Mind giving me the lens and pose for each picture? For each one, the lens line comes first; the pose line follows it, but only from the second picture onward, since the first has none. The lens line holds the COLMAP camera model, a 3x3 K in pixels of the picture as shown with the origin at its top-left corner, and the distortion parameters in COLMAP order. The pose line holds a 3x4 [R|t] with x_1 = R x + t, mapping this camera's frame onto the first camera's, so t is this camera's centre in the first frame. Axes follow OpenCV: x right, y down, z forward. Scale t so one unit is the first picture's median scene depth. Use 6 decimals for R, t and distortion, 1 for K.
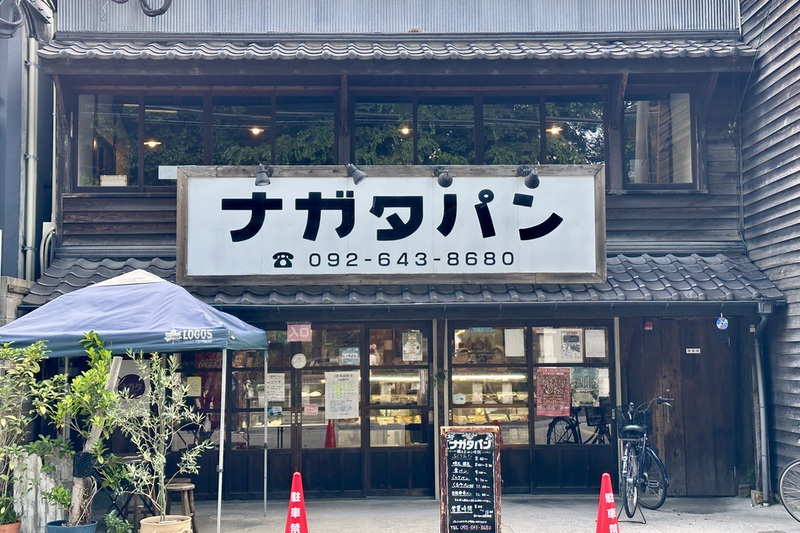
lens RADIAL K [[1093.5, 0, 402.3], [0, 1093.5, 234.0], [0, 0, 1]] dist [0.140913, -0.075943]
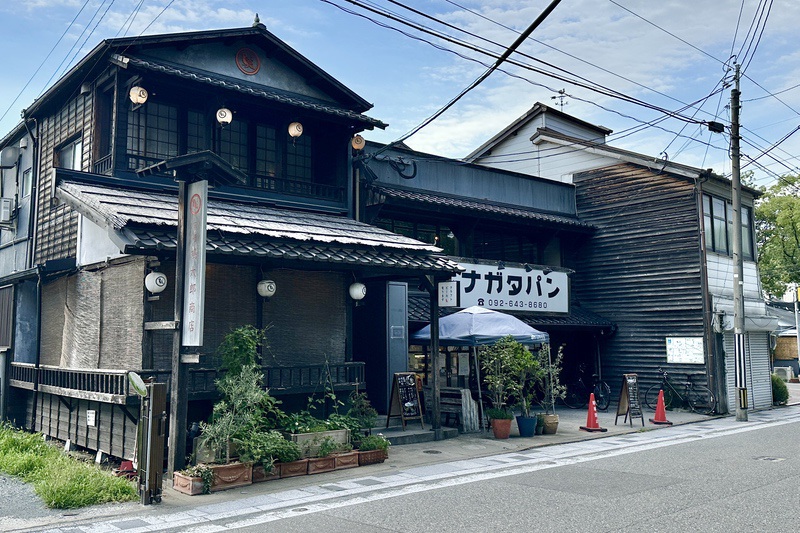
lens RADIAL K [[710.7, 0, 343.3], [0, 710.7, 255.3], [0, 0, 1]] dist [0.010715, 0.353977]
pose [[0.806777, 0.076834, 0.585839, -1.169161], [-0.066727, 0.997014, -0.038867, 0.003836], [-0.587076, -0.007734, 0.809495, 0.007998]]
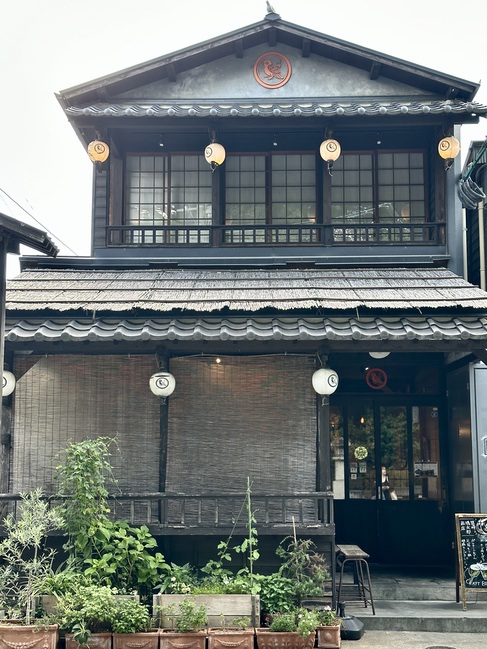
lens RADIAL K [[908.5, 0, 242.9], [0, 908.5, 346.7], [0, 0, 1]] dist [0.069289, -0.012115]
pose [[0.998865, 0.004818, -0.047383, -0.586599], [-0.005847, 0.999750, -0.021601, 0.000564], [0.047267, 0.021853, 0.998643, -0.021521]]
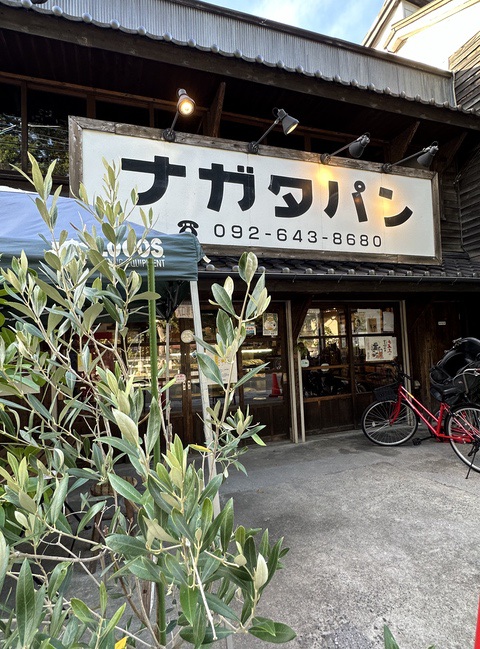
lens RADIAL K [[360.1, 0, 233.1], [0, 360.1, 323.9], [0, 0, 1]] dist [-0.000926, -0.000518]
pose [[0.952848, -0.013330, 0.303155, -0.168169], [0.005340, 0.999617, 0.027171, 0.099622], [-0.303401, -0.024271, 0.952554, 0.678533]]
